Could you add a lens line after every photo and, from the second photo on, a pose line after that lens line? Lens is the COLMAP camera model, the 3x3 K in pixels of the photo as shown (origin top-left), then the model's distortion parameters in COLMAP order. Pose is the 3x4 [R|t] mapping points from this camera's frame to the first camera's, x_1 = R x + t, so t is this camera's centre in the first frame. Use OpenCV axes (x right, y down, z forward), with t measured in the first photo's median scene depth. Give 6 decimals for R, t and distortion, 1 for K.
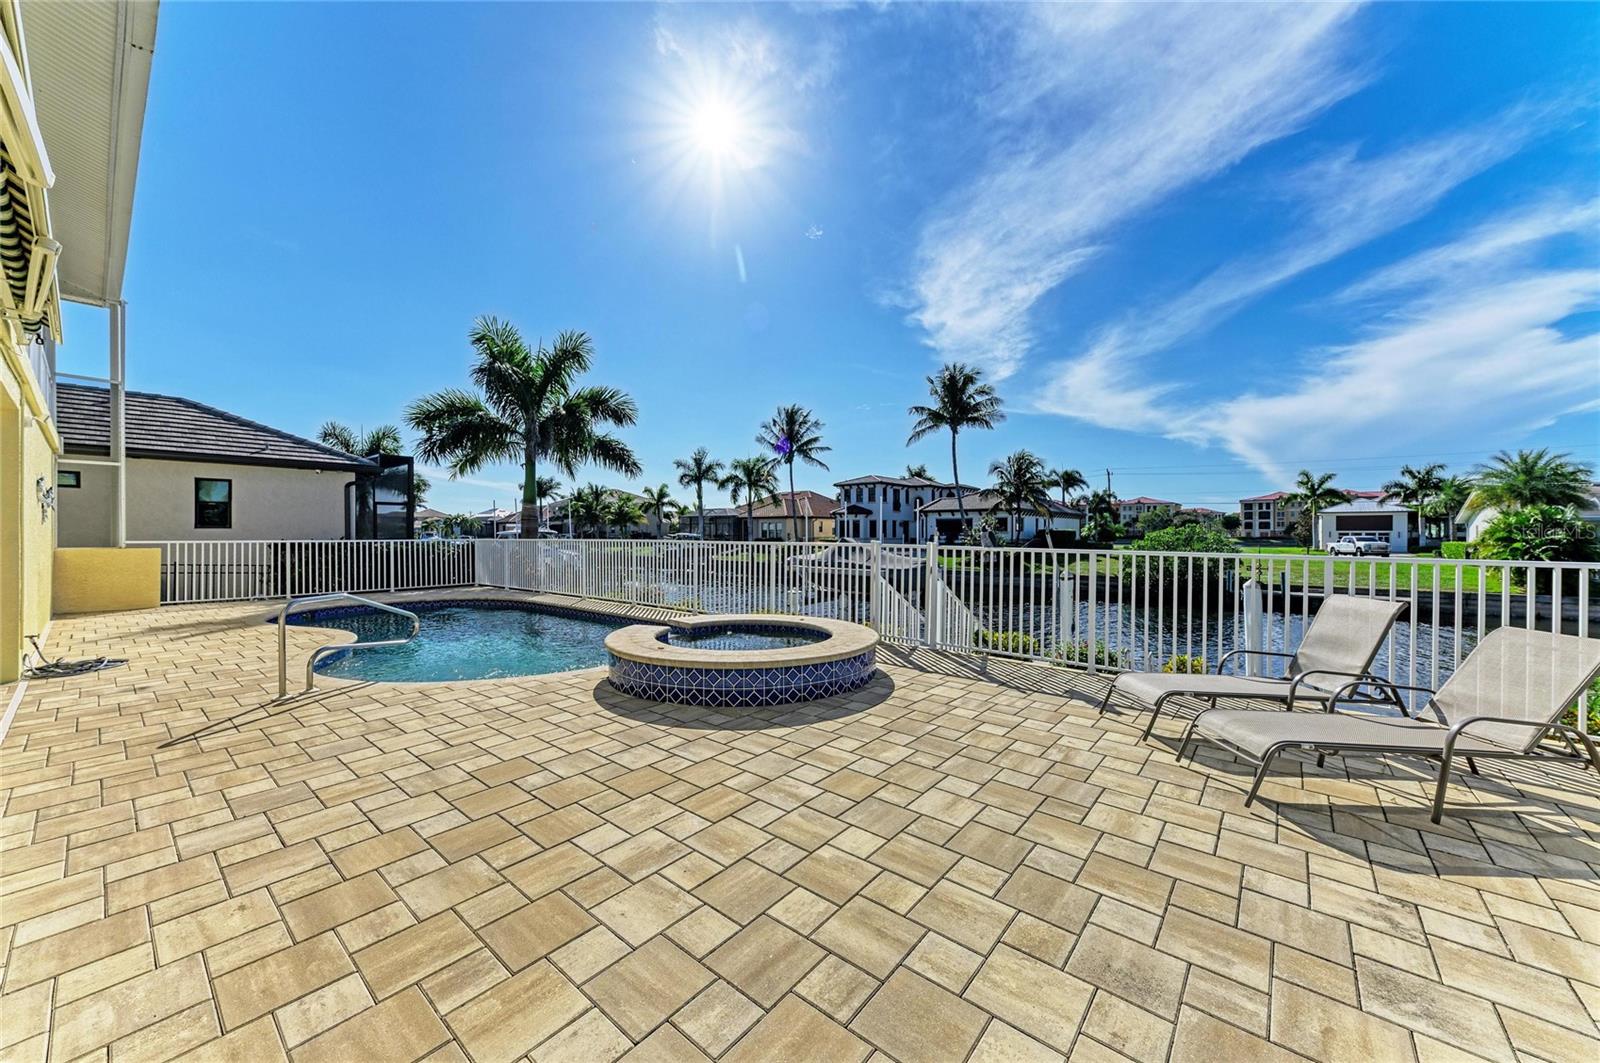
lens RADIAL K [[577.5, 0, 802.8], [0, 577.5, 536.9], [0, 0, 1]] dist [0.005402, 0.000112]
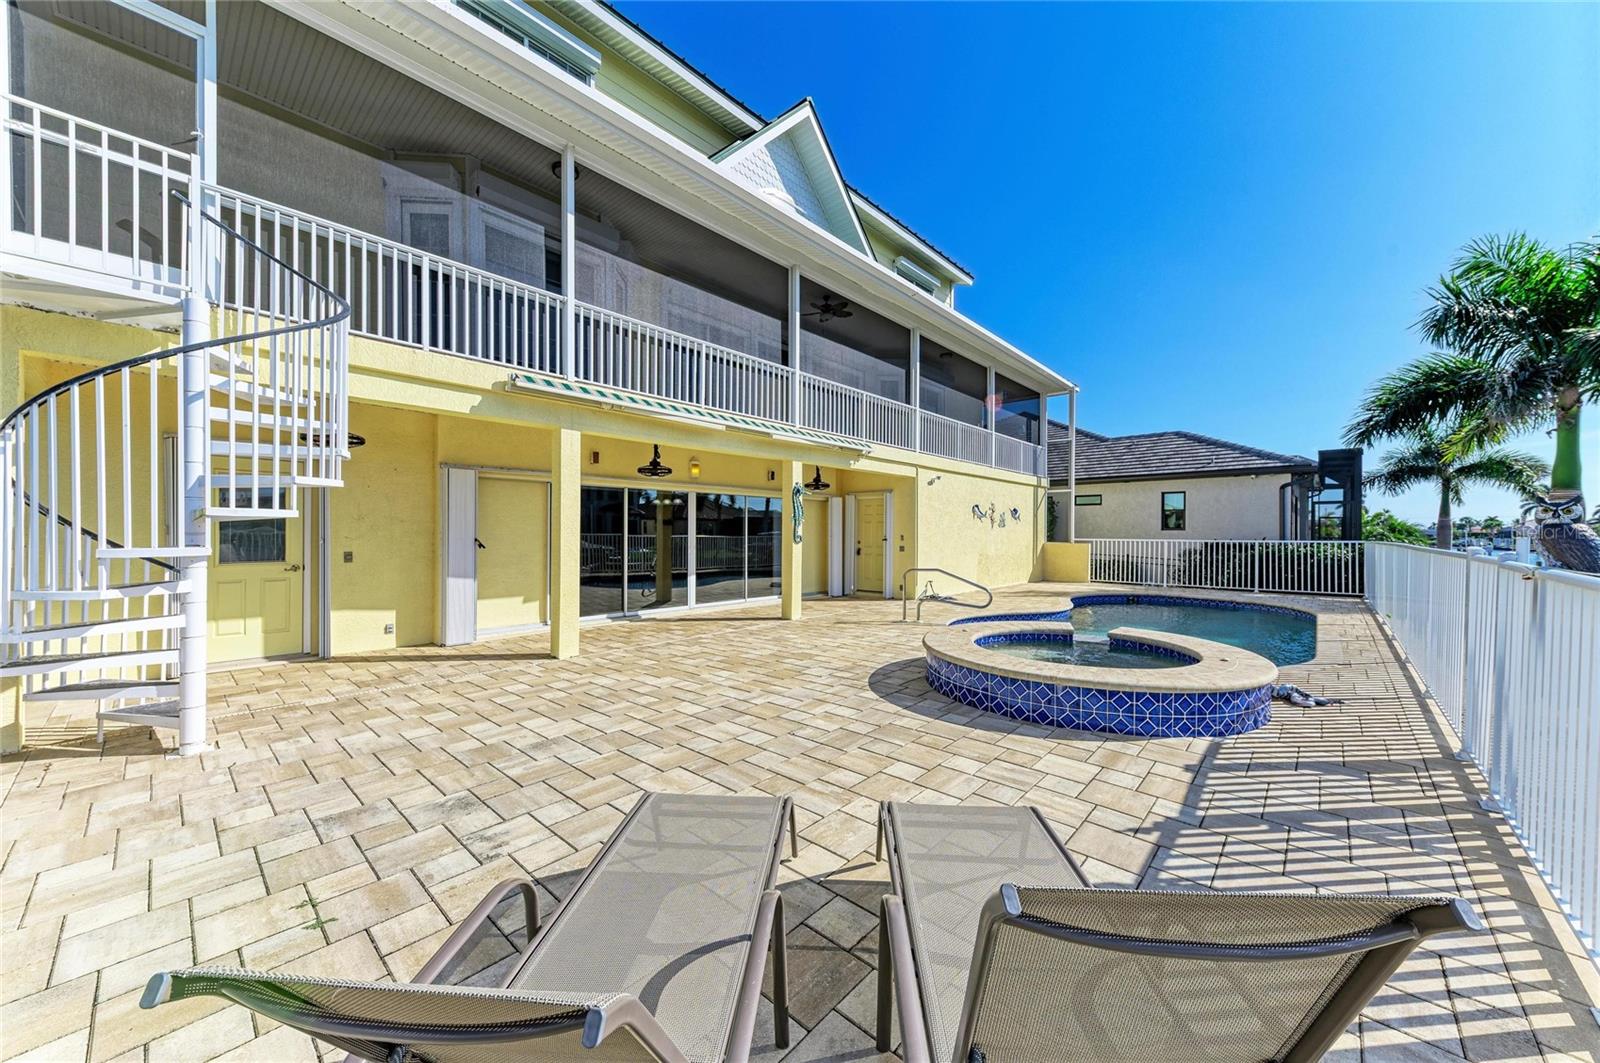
lens RADIAL K [[577.5, 0, 802.8], [0, 577.5, 536.9], [0, 0, 1]] dist [0.005402, 0.000112]
pose [[-0.042667, 0.005282, -0.999075, 0.429961], [-0.008913, 0.999944, 0.005668, 0.000441], [0.999050, 0.009147, -0.042618, 0.334467]]
